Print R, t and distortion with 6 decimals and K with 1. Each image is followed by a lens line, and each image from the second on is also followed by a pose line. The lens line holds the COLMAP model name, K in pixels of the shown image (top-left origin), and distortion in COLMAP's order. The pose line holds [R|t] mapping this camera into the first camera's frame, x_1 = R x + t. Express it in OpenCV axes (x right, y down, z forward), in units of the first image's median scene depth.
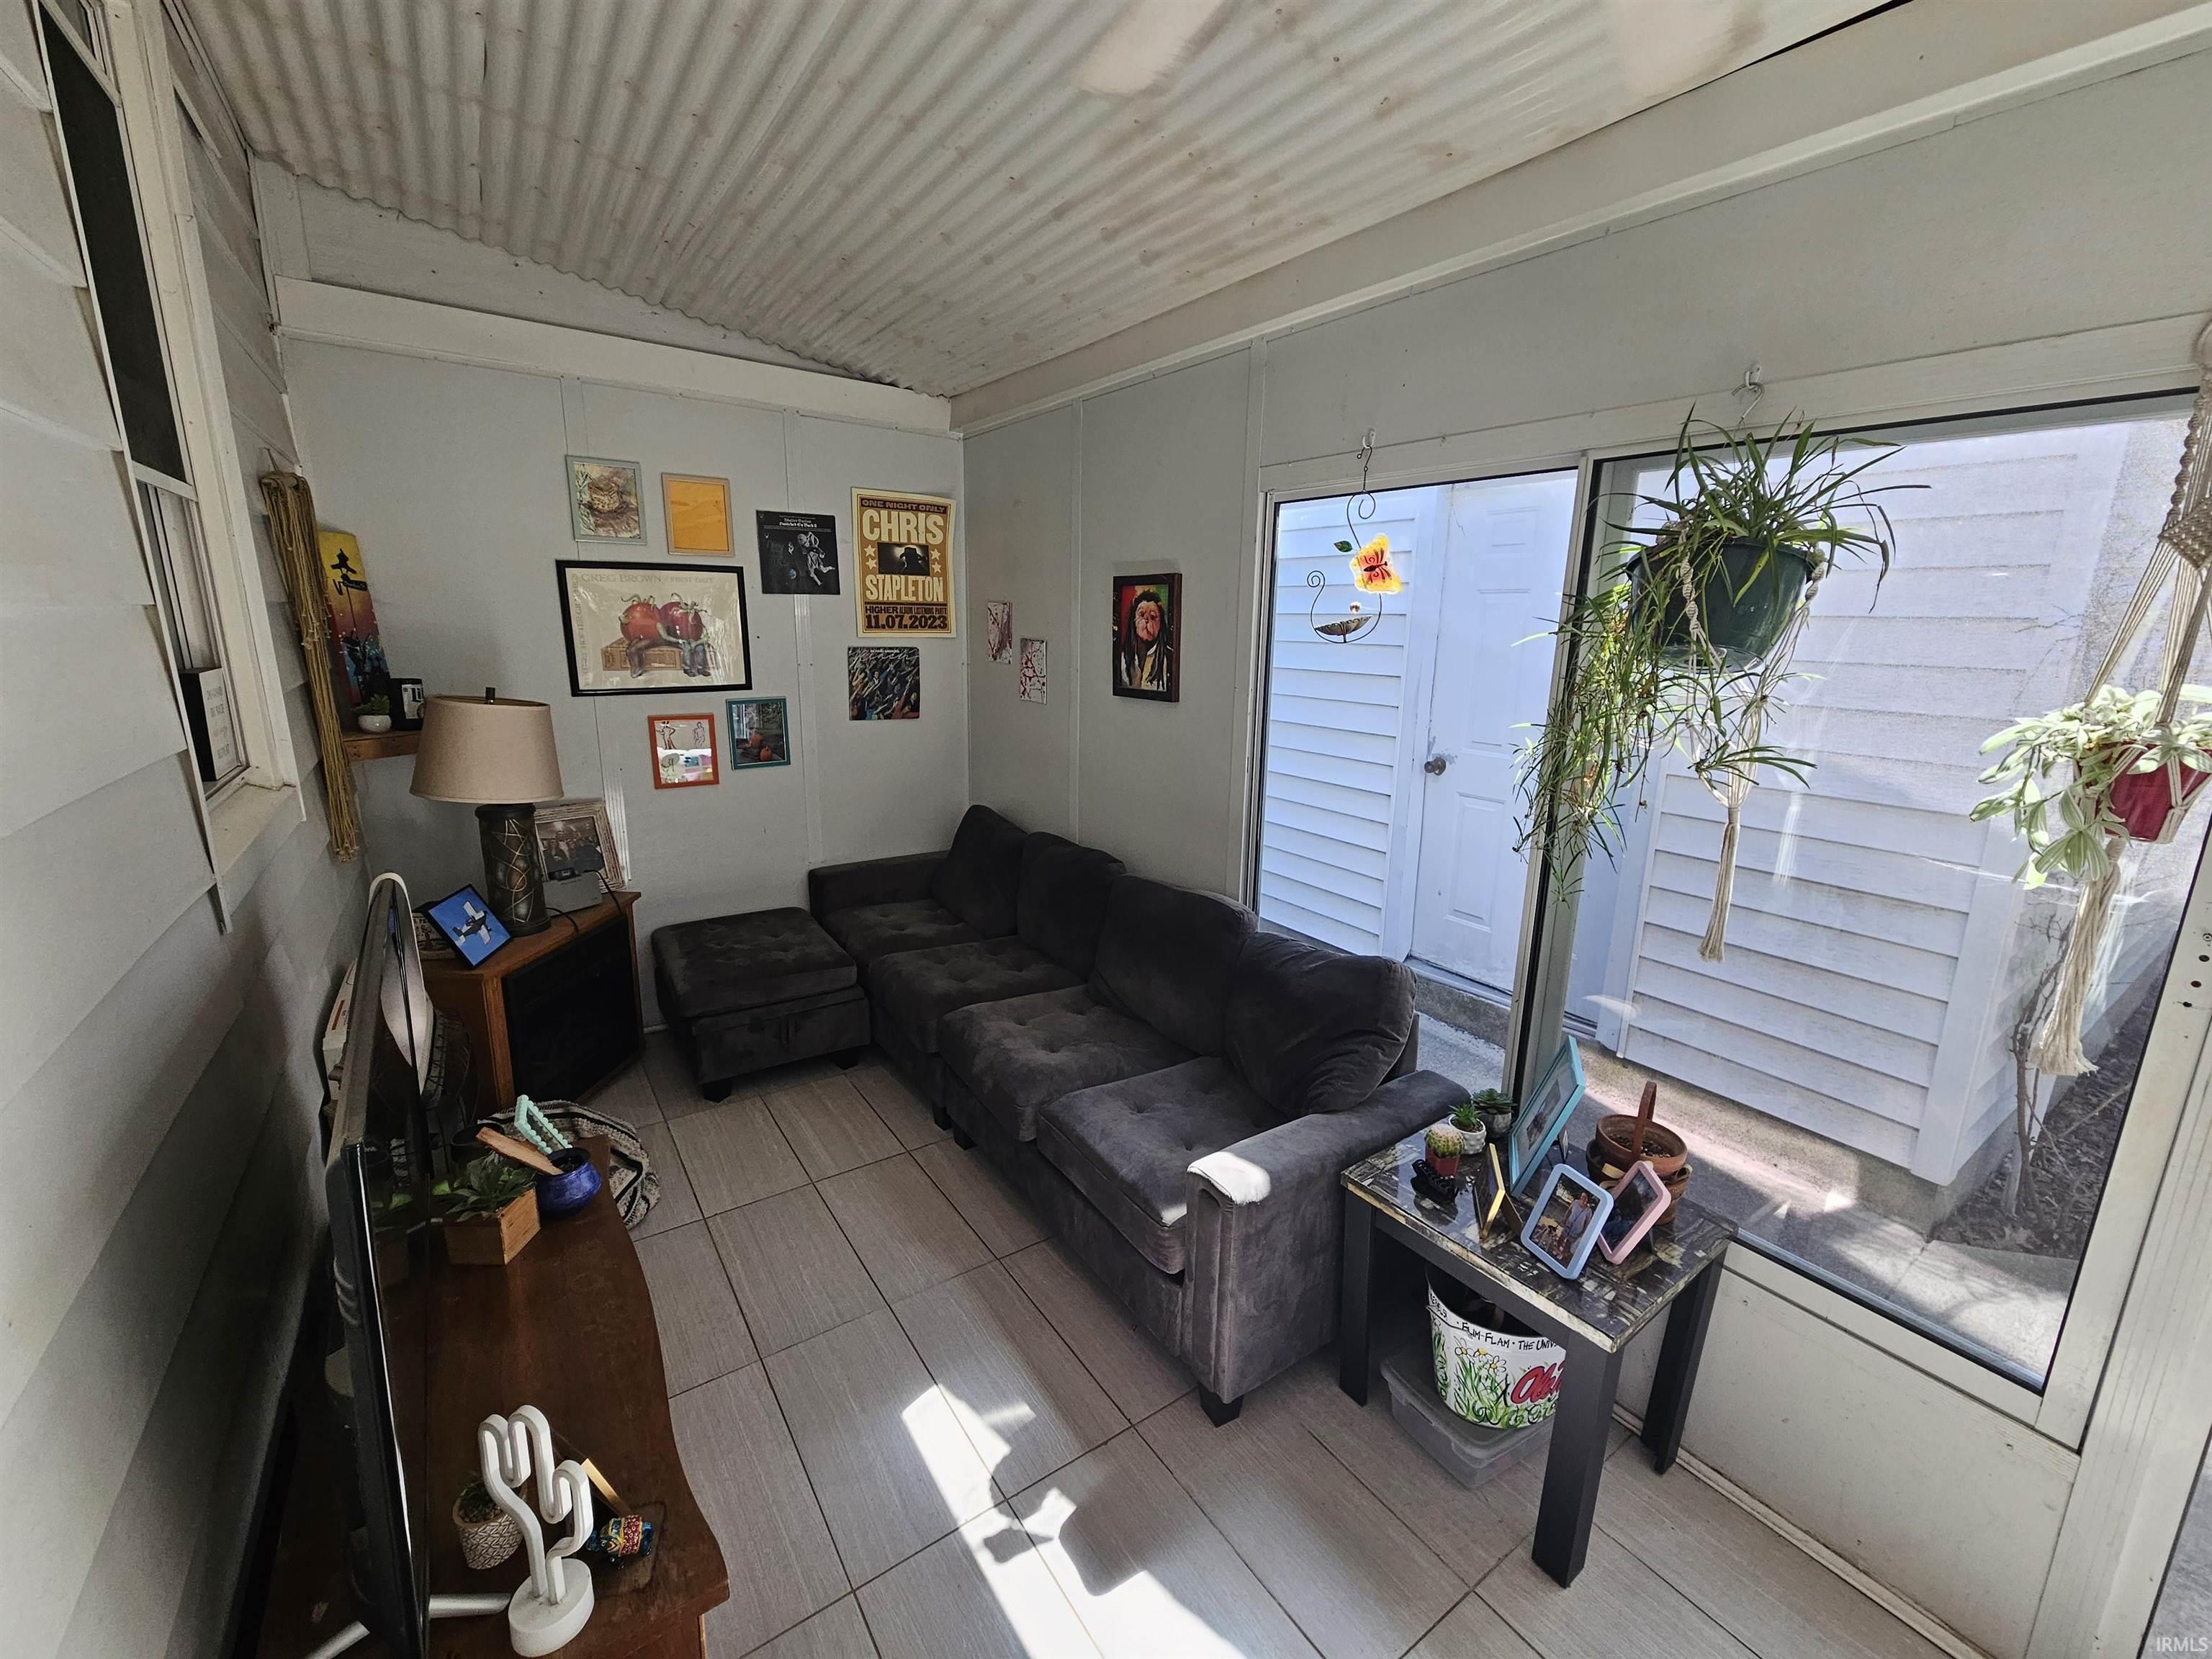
lens RADIAL K [[910.8, 0, 1109.7], [0, 910.8, 820.6], [0, 0, 1]] dist [0.001504, -0.000379]
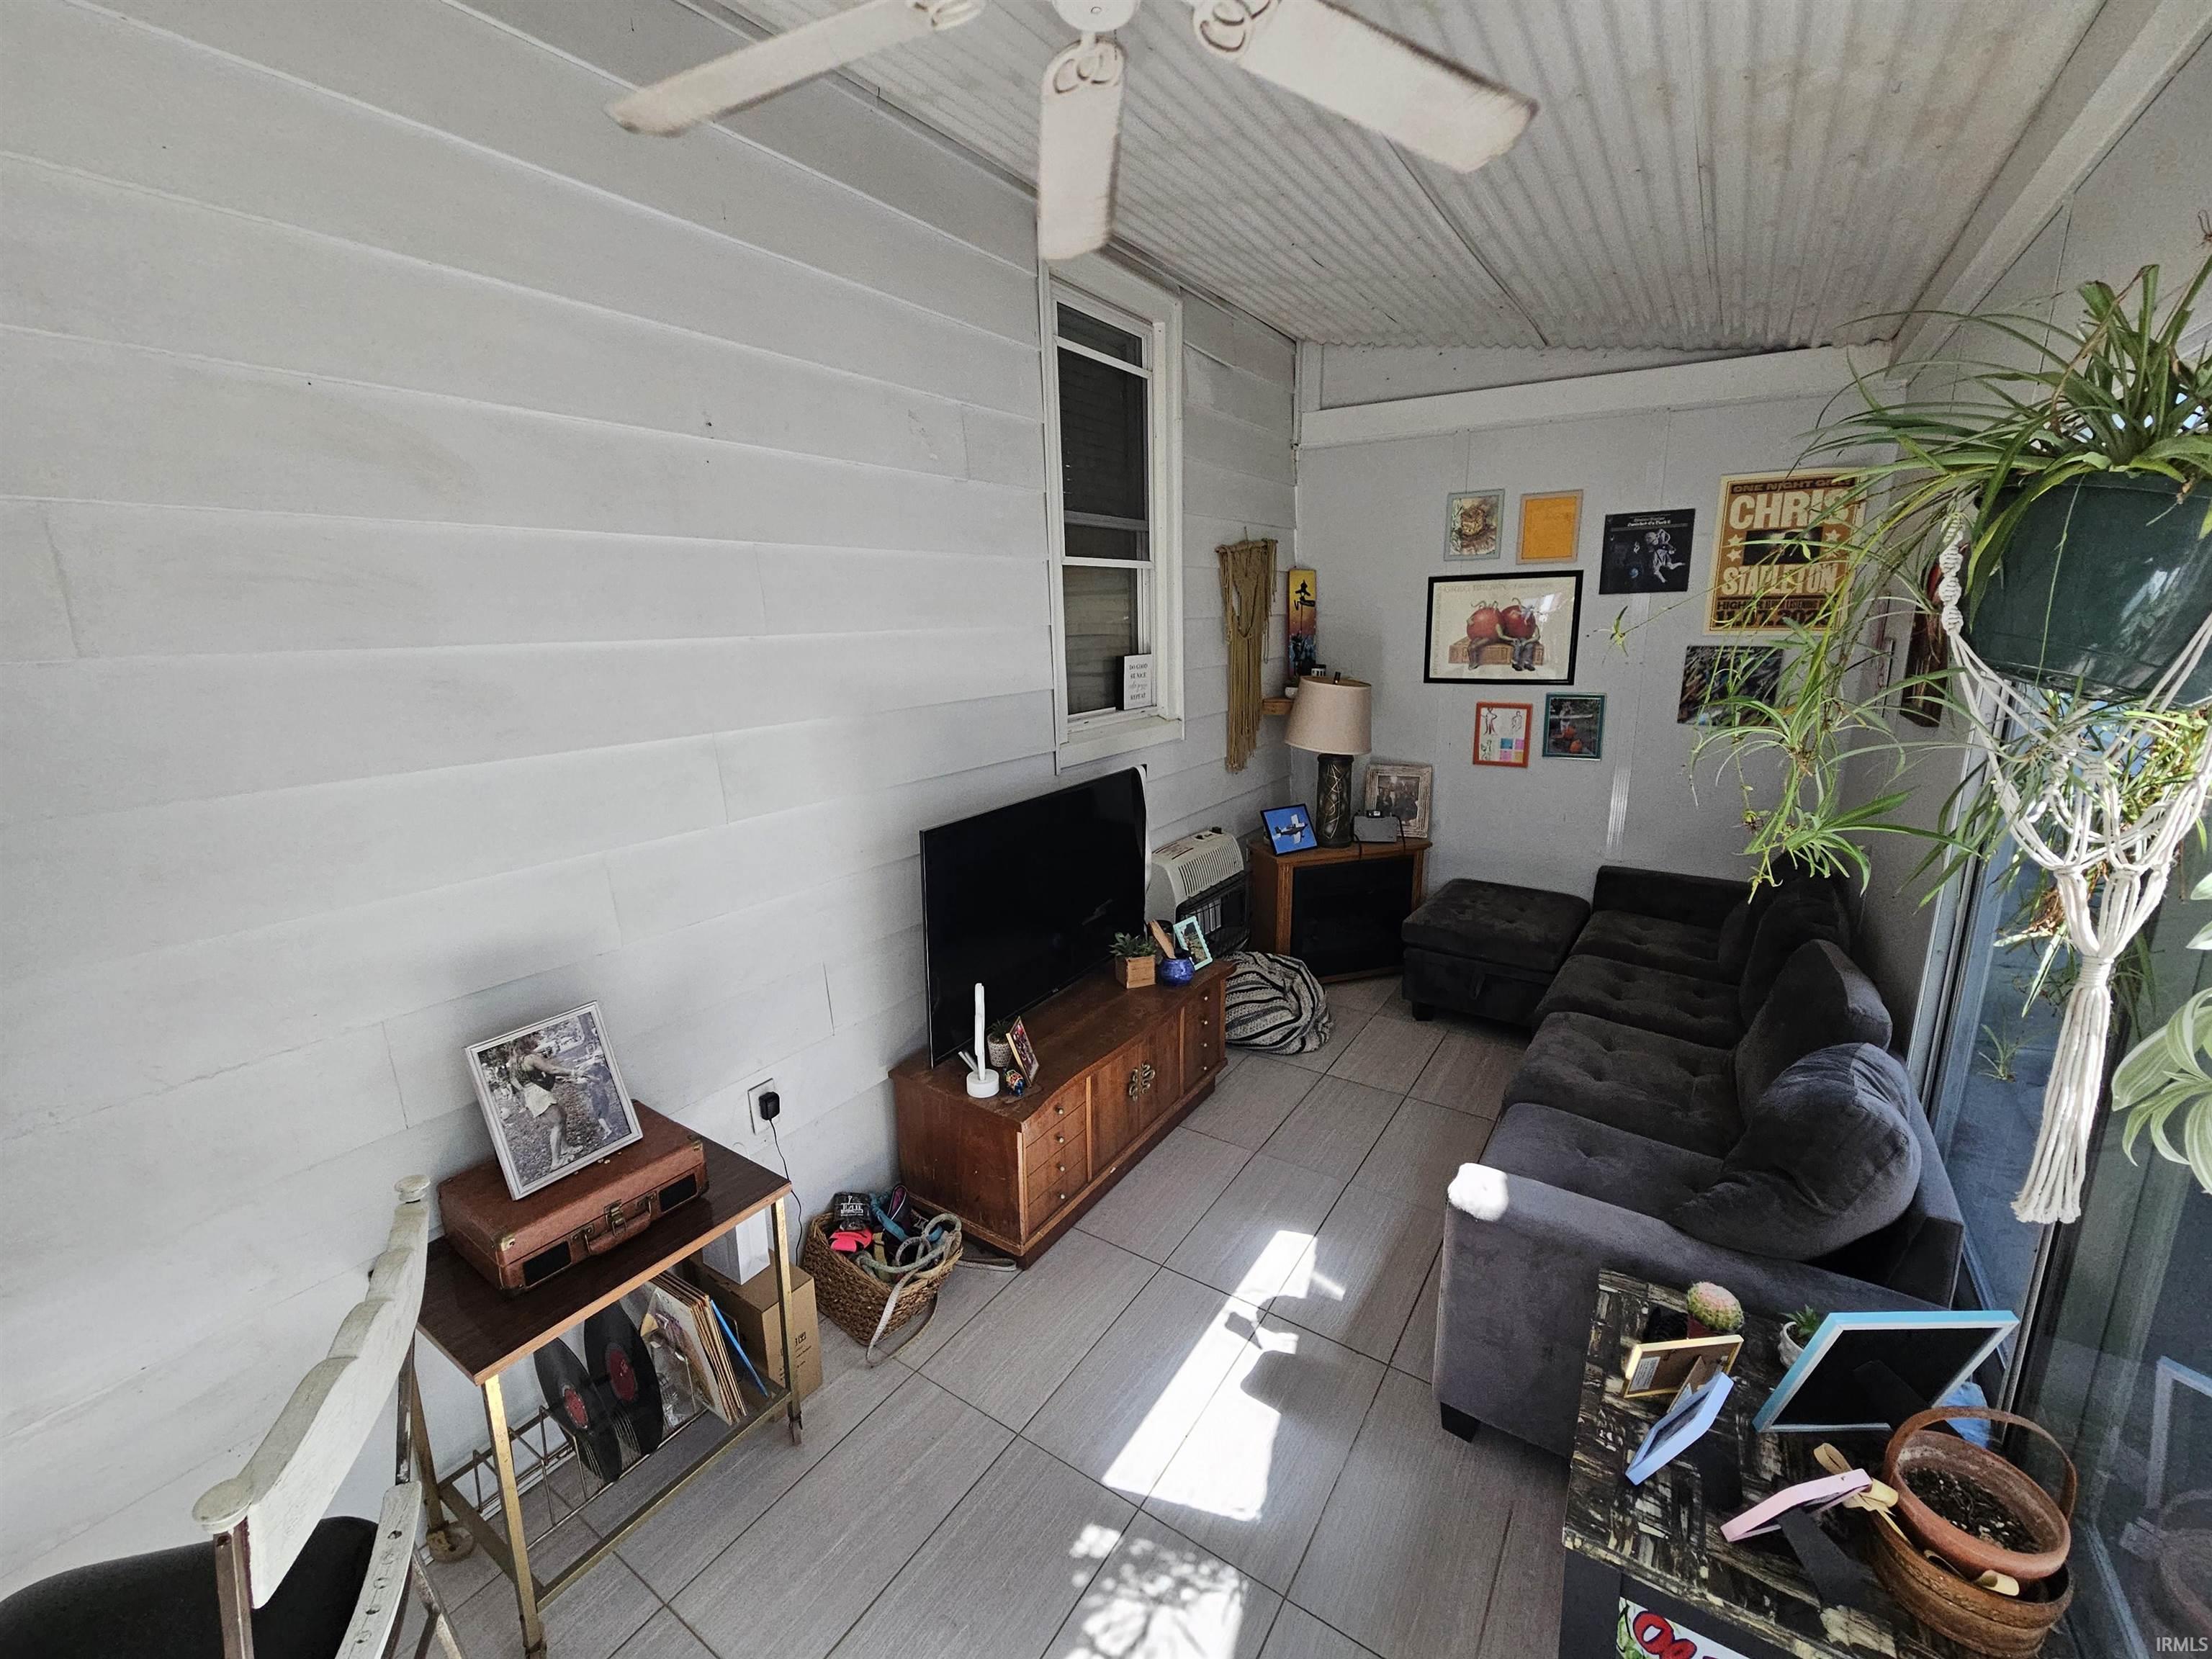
lens RADIAL K [[910.8, 0, 1106.9], [0, 910.8, 824.5], [0, 0, 1]] dist [0.001504, -0.000379]
pose [[0.363351, 0.188611, -0.912361, 0.446095], [-0.179470, 0.975121, 0.130111, -0.027227], [0.914203, 0.116466, 0.388161, 0.112246]]
